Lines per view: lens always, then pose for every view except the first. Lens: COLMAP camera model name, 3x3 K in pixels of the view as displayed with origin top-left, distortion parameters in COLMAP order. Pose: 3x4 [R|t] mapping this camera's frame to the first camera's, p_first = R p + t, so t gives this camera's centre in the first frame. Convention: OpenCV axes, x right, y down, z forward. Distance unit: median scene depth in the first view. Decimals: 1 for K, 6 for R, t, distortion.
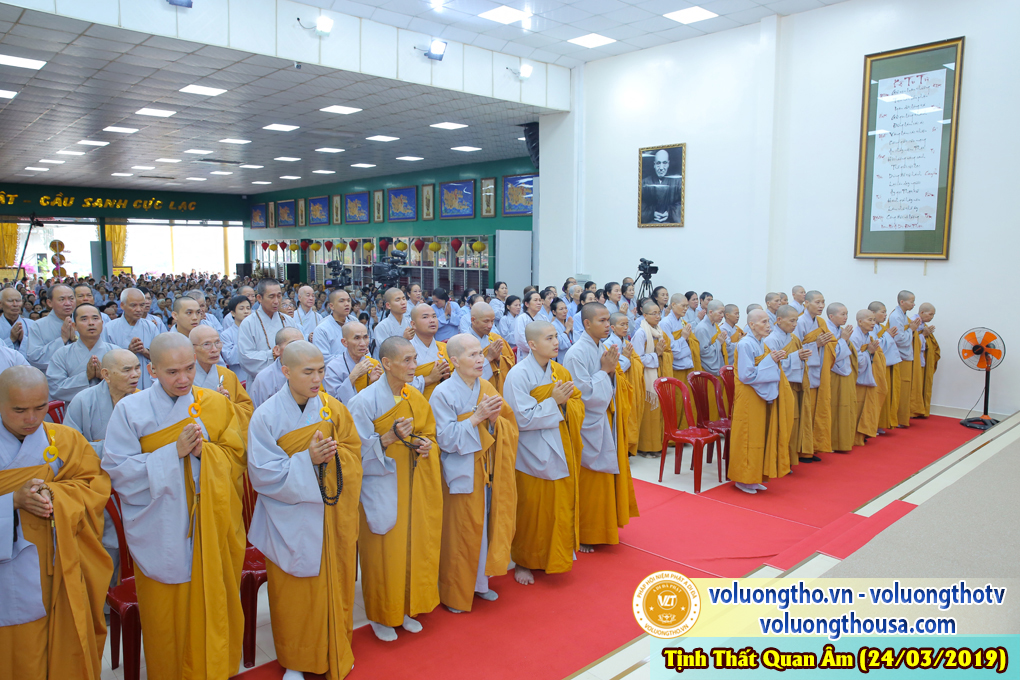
lens RADIAL K [[728.1, 0, 508.6], [0, 728.1, 336.5], [0, 0, 1]] dist [-0.089329, 0.075466]
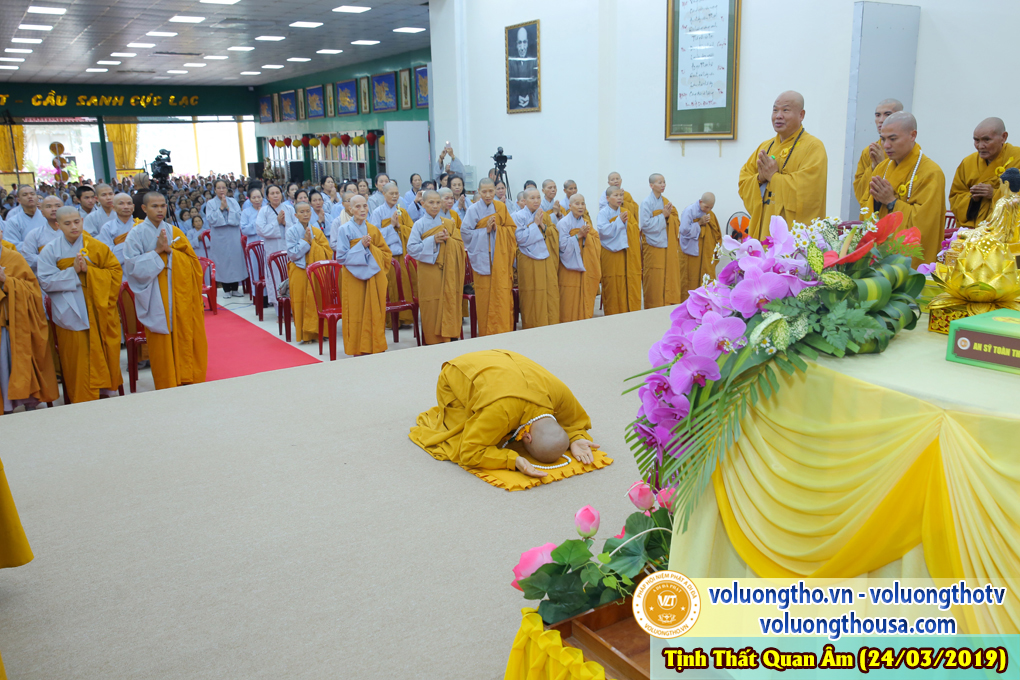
lens RADIAL K [[856.8, 0, 510.0], [0, 856.8, 340.0], [0, 0, 1]] dist [-0.016903, 0.007413]
pose [[0.986714, 0.008106, -0.162267, 0.150667], [0.009966, 0.993854, 0.110253, 0.007880], [0.162164, -0.110406, 0.980568, -0.050603]]
